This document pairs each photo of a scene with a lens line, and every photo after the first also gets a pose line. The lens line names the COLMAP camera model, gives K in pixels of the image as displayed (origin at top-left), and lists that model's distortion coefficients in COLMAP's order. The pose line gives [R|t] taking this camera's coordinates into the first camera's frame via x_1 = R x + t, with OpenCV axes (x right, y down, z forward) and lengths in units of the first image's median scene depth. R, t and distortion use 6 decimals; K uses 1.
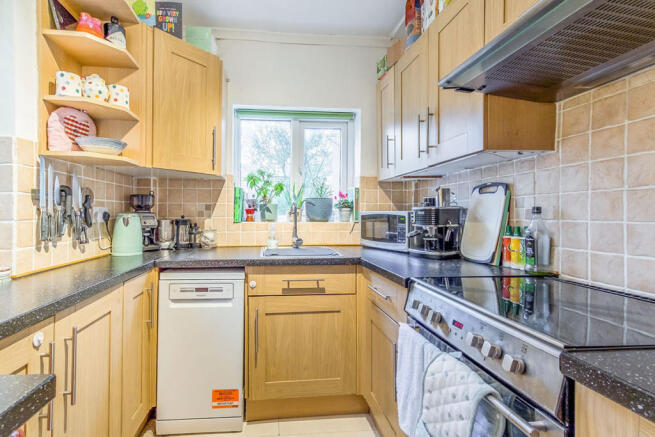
lens RADIAL K [[318.1, 0, 326.9], [0, 318.1, 213.3], [0, 0, 1]] dist [0.002213, -0.000205]
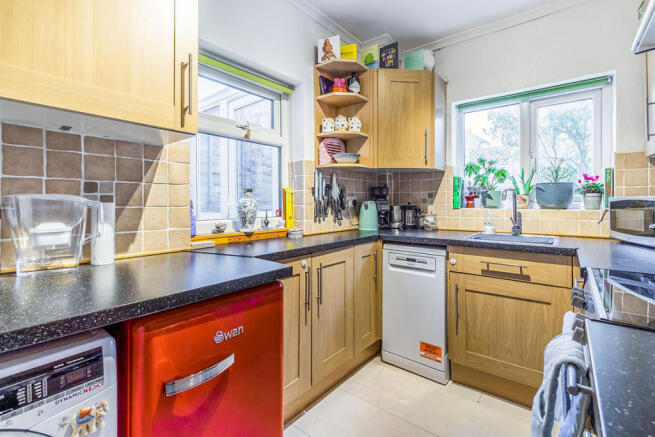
lens RADIAL K [[296.4, 0, 327.2], [0, 296.4, 200.2], [0, 0, 1]] dist [-0.000336, 0.000137]
pose [[0.718905, -0.007058, -0.695072, 0.186595], [0.006207, 0.999974, -0.003734, 0.001515], [0.695081, -0.001630, 0.718930, -0.090577]]
